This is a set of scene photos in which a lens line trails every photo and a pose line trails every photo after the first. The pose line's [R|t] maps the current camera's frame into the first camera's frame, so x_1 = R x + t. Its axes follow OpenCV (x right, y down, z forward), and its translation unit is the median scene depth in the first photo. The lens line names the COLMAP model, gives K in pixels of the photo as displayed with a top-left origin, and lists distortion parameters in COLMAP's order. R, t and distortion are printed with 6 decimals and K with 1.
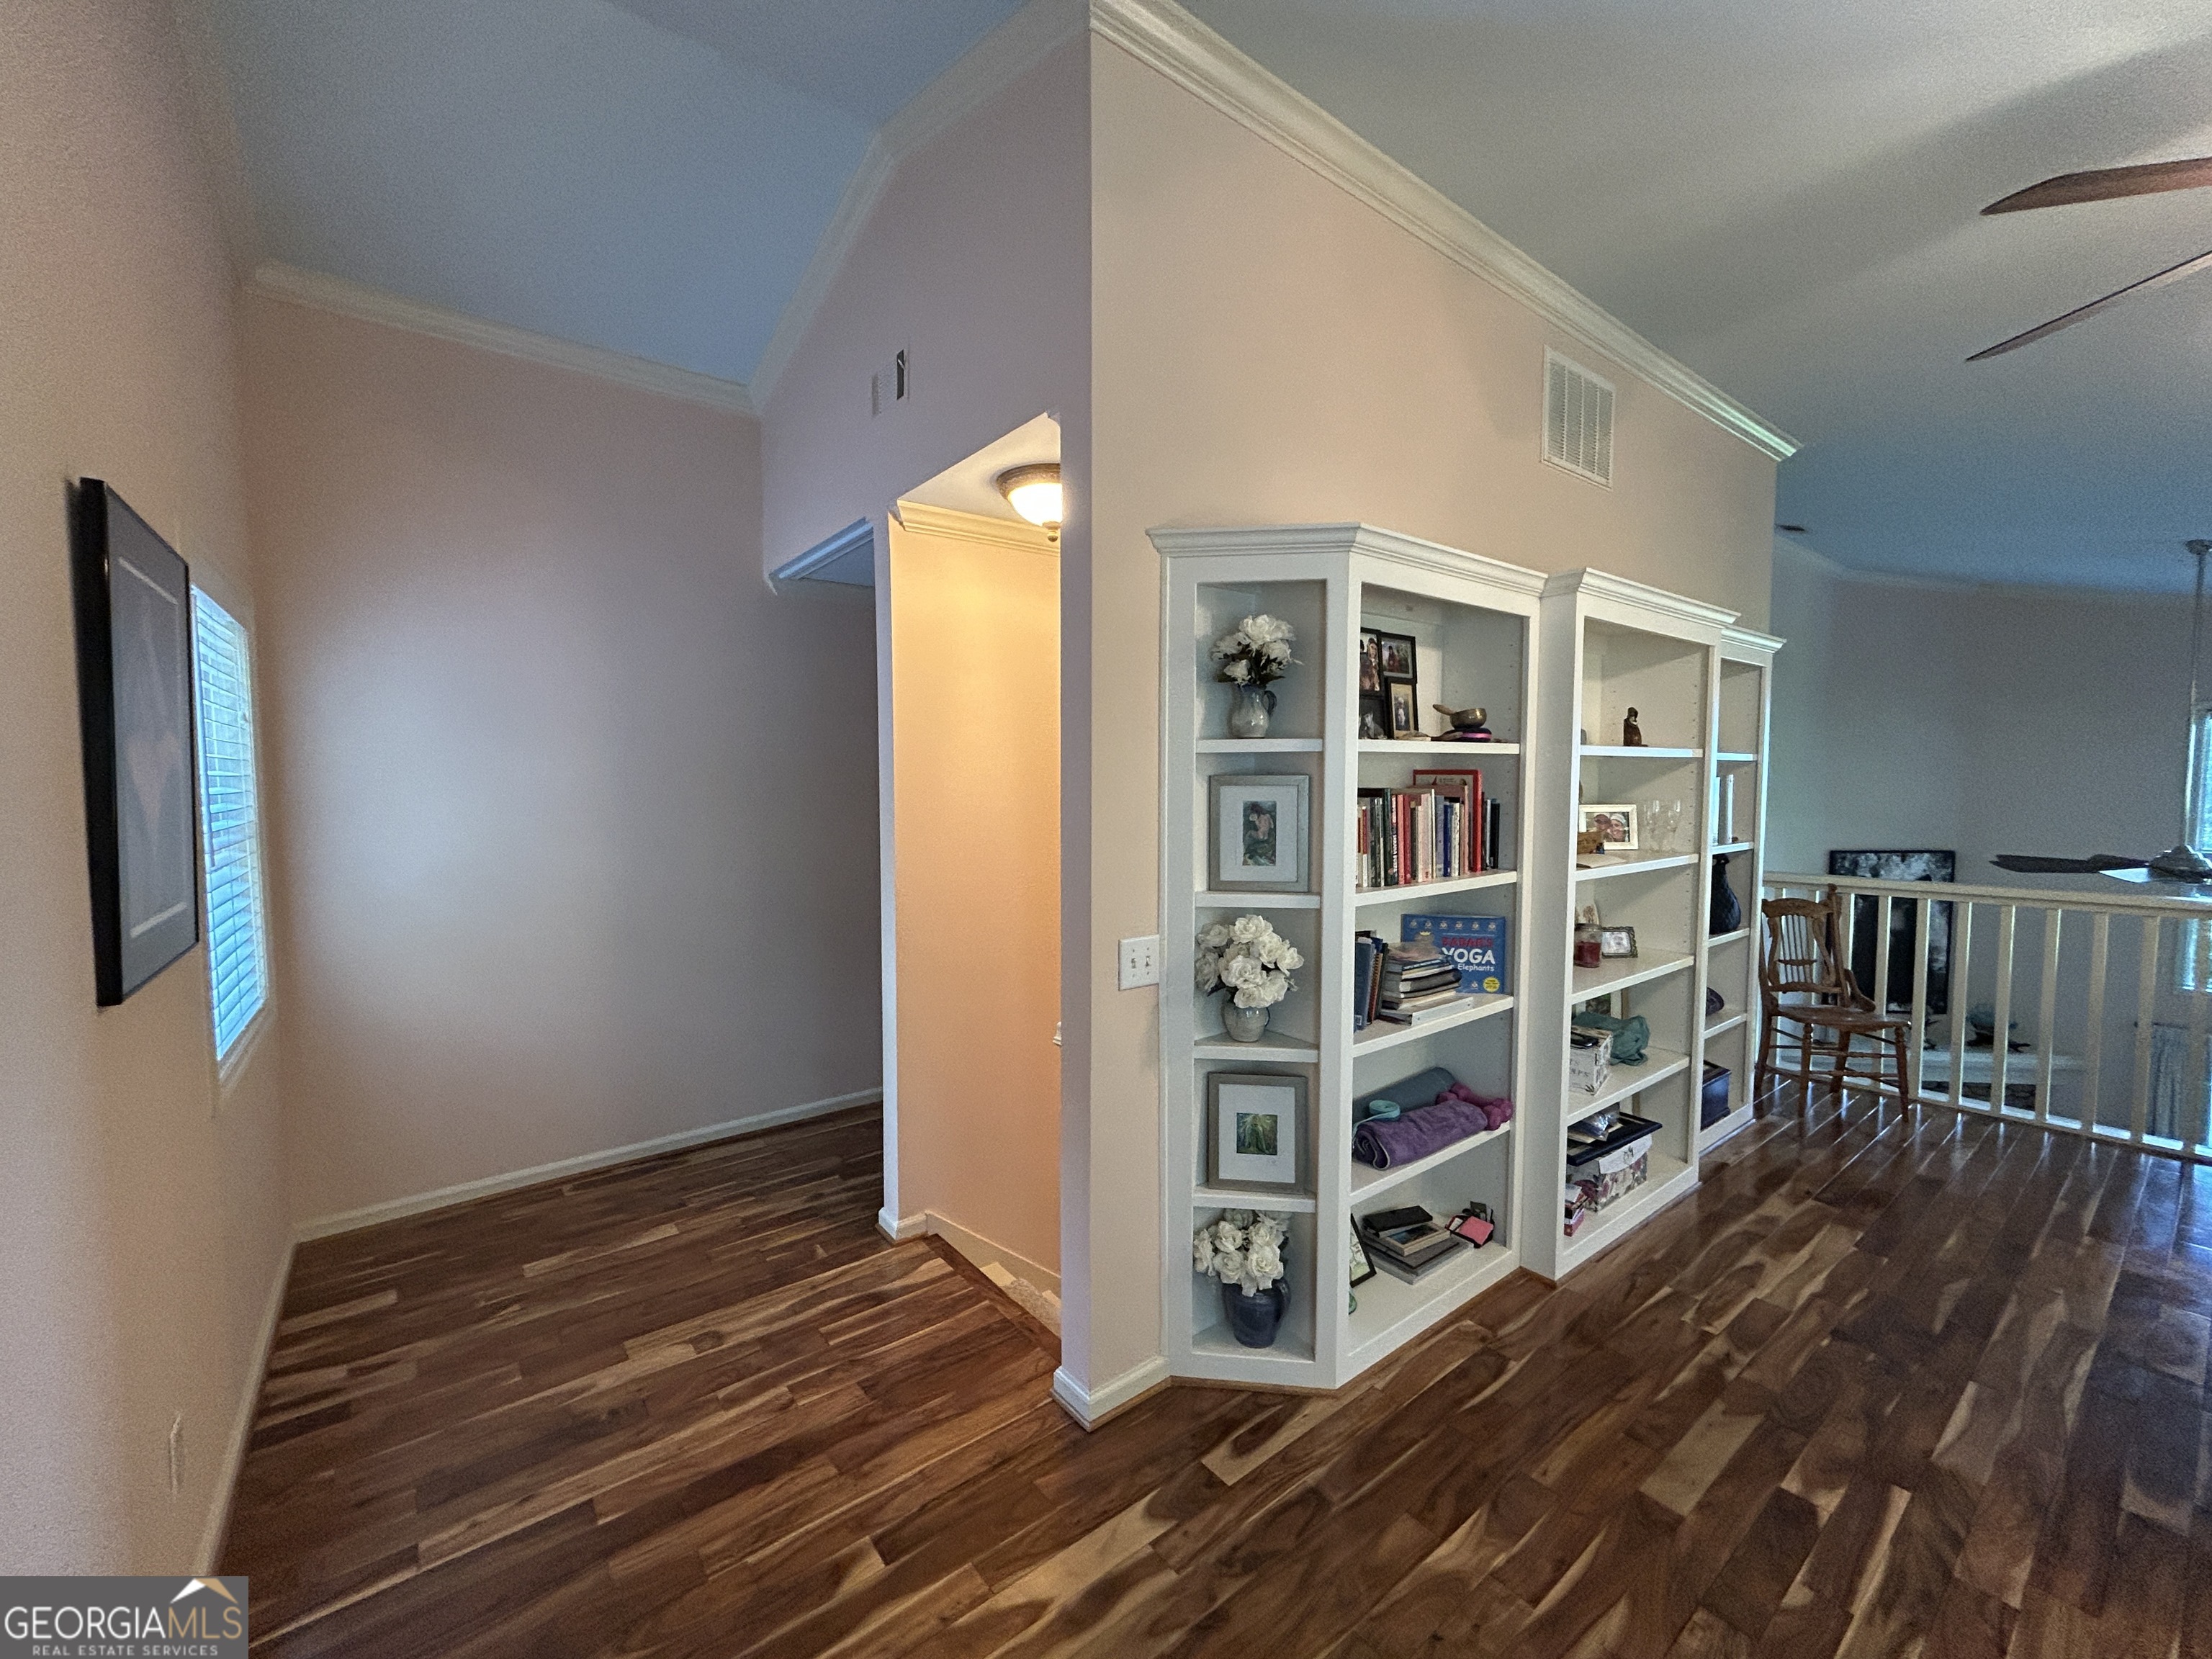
lens RADIAL K [[902.2, 0, 1106.0], [0, 902.2, 829.5], [0, 0, 1]] dist [-0.000594, 0.000644]
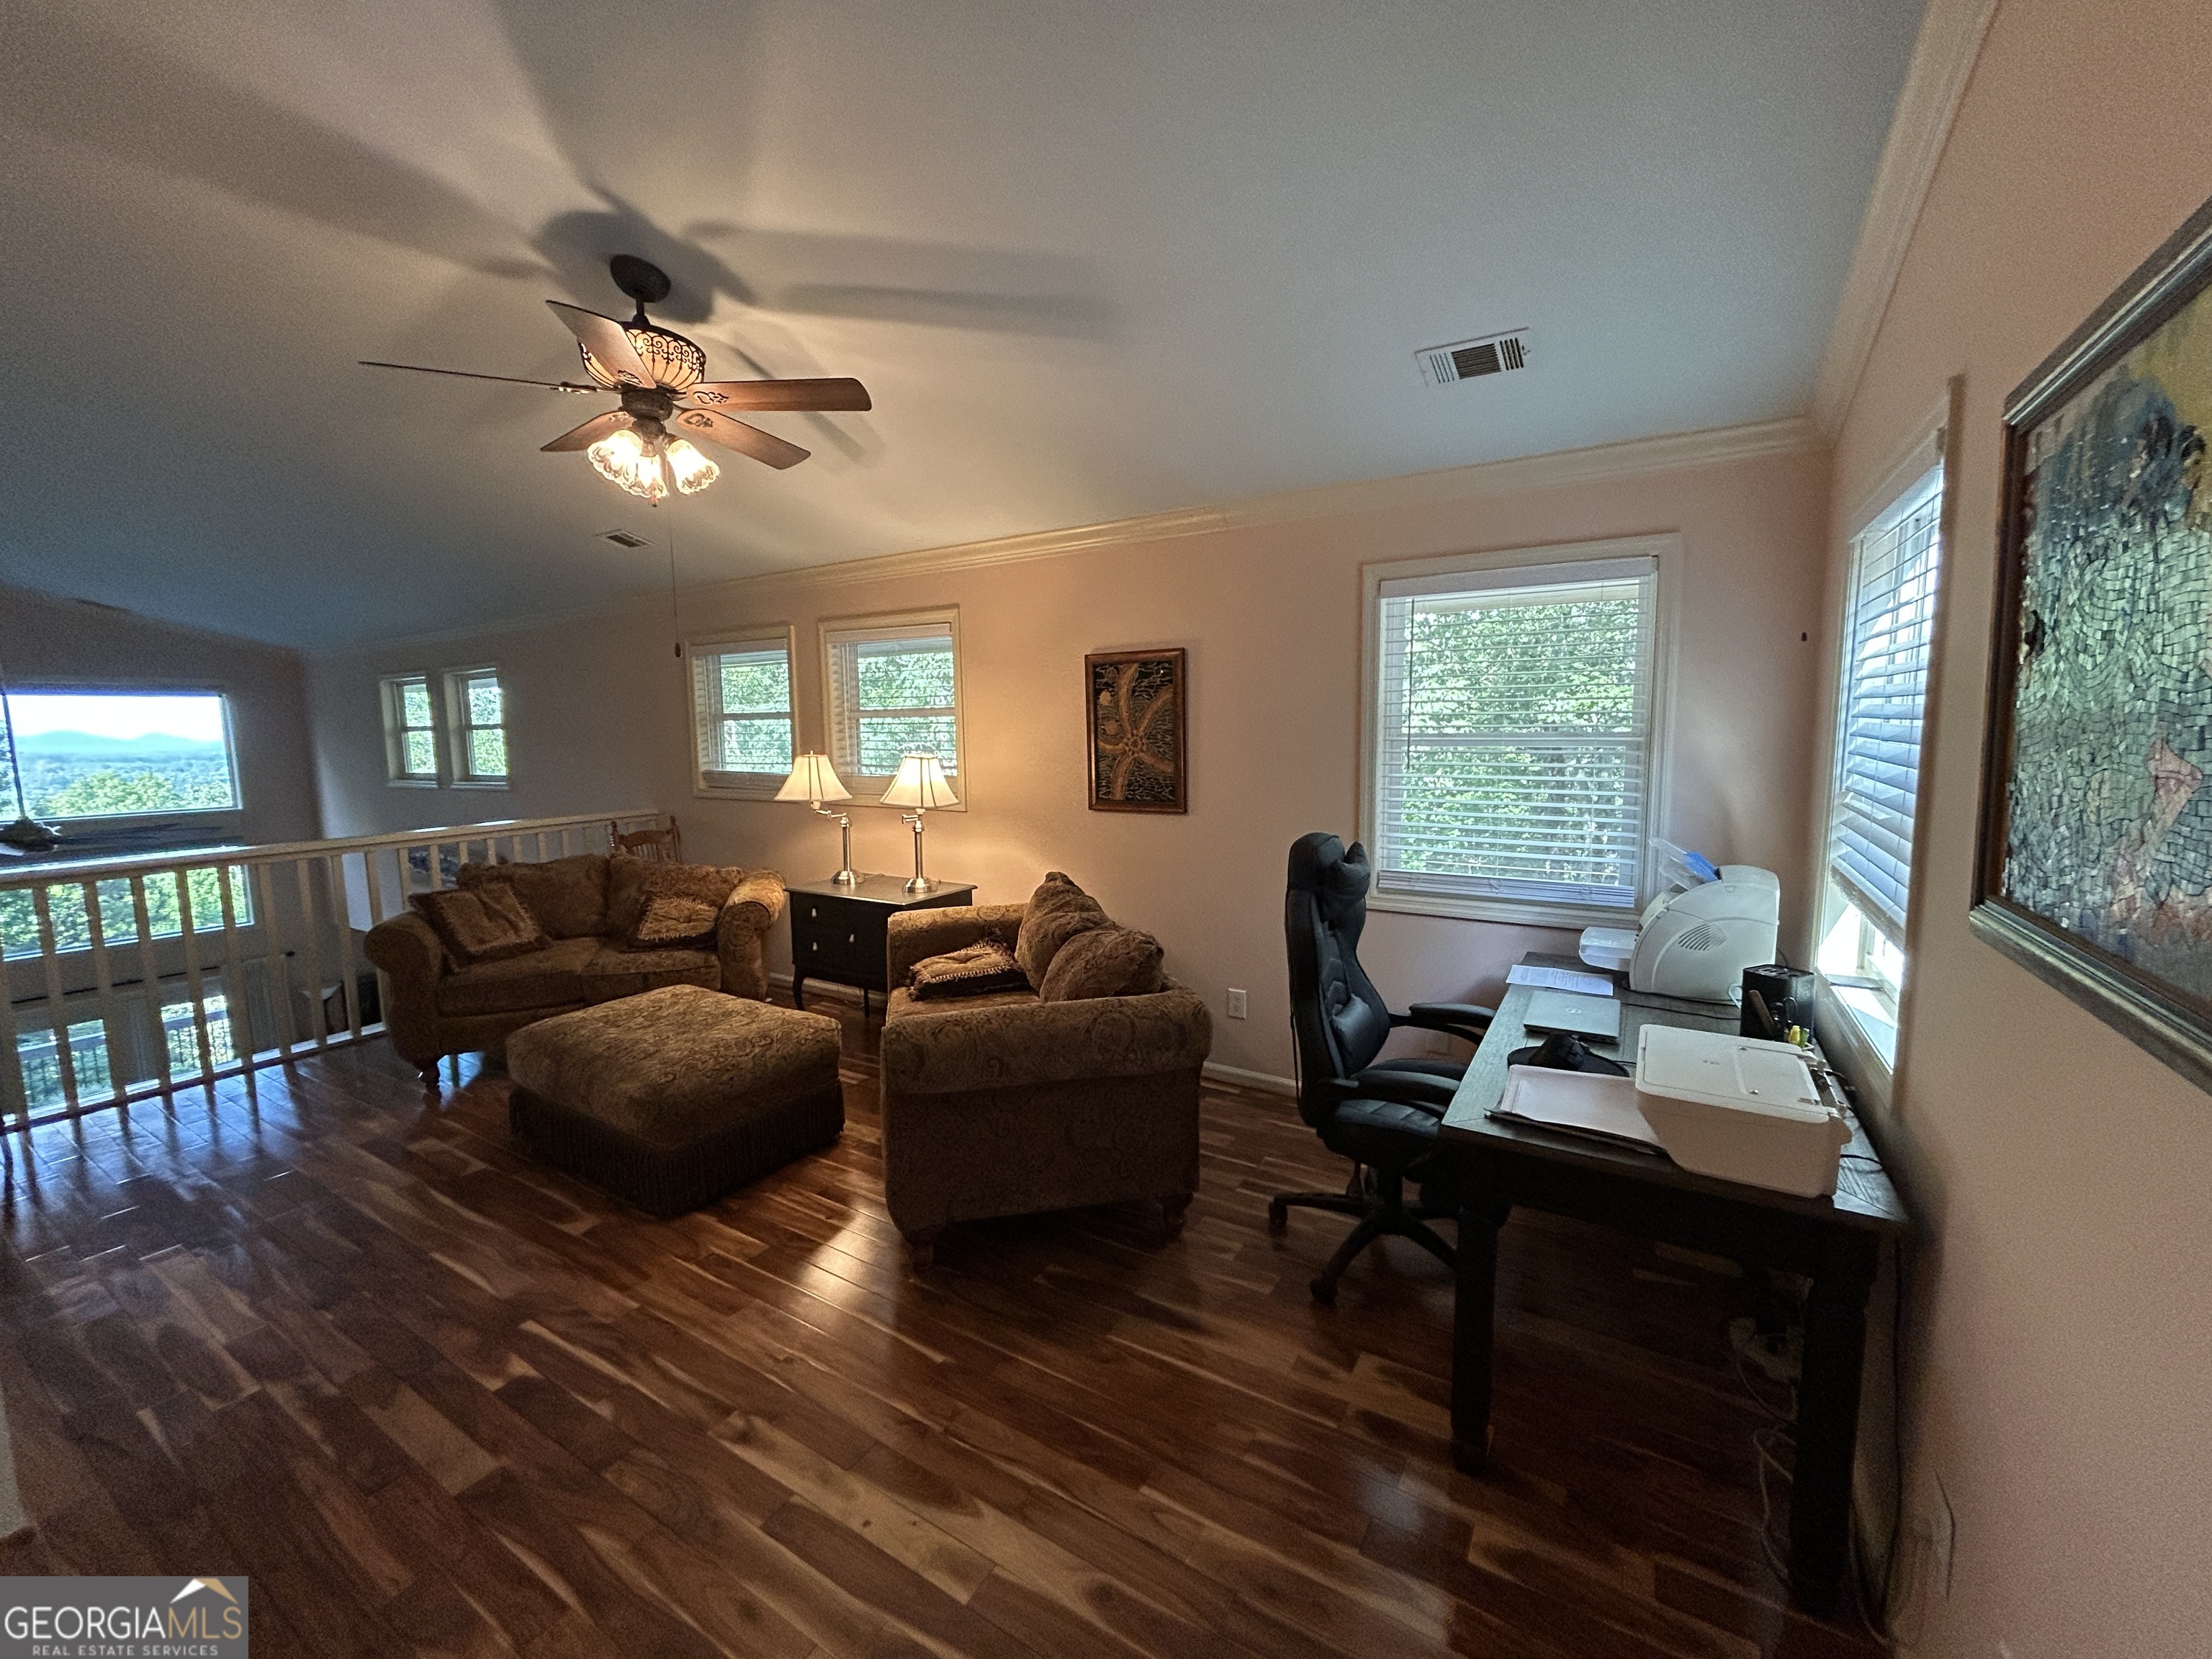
lens RADIAL K [[902.2, 0, 1106.0], [0, 902.2, 829.5], [0, 0, 1]] dist [-0.000594, 0.000644]
pose [[-0.354192, -0.101347, 0.929665, -0.455349], [0.077747, 0.987478, 0.137270, -0.029116], [-0.931935, 0.120899, -0.341877, 0.609515]]
